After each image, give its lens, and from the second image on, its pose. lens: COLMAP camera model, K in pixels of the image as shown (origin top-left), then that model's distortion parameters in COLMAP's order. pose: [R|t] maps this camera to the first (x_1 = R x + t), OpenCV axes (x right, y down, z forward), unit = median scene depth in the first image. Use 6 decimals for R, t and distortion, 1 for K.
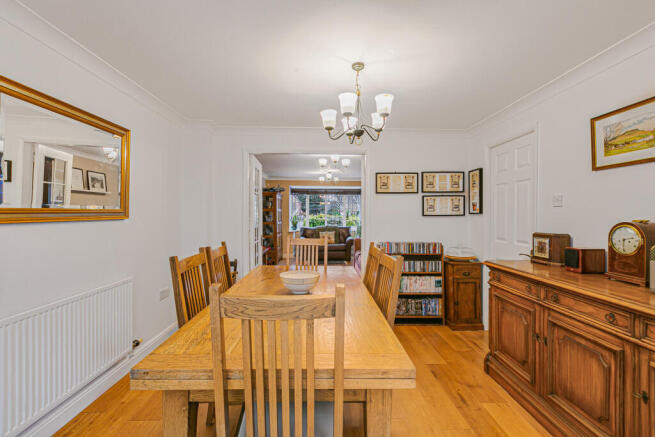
lens RADIAL K [[294.8, 0, 327.6], [0, 294.8, 215.1], [0, 0, 1]] dist [0.000844, 0.000060]
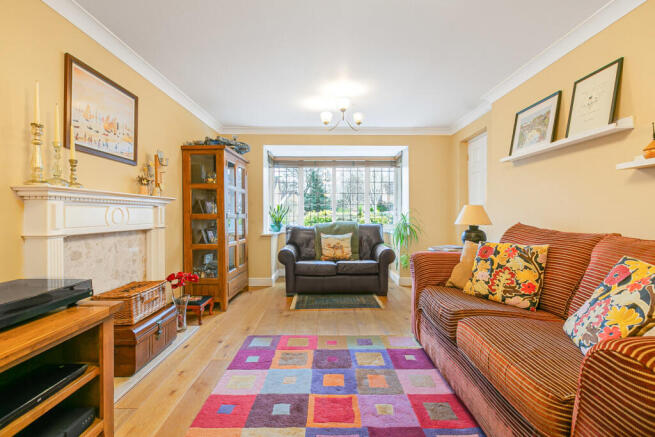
lens RADIAL K [[319.7, 0, 329.5], [0, 319.7, 212.2], [0, 0, 1]] dist [-0.003610, -0.000079]
pose [[0.999930, -0.003399, -0.011316, -0.022381], [0.003263, 0.999922, -0.012062, 0.075881], [0.011356, 0.012024, 0.999863, 1.374957]]
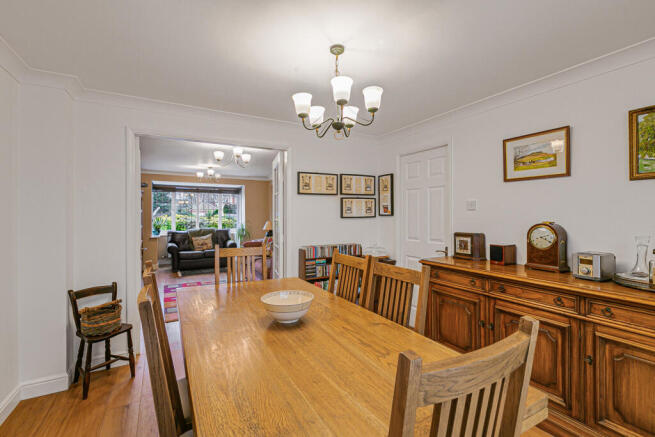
lens RADIAL K [[294.8, 0, 327.6], [0, 294.8, 215.1], [0, 0, 1]] dist [0.000844, 0.000060]
pose [[0.886132, -0.005097, 0.463405, -0.234538], [0.004891, 0.999987, 0.001647, -0.010991], [-0.463407, 0.000807, 0.886145, 0.169343]]
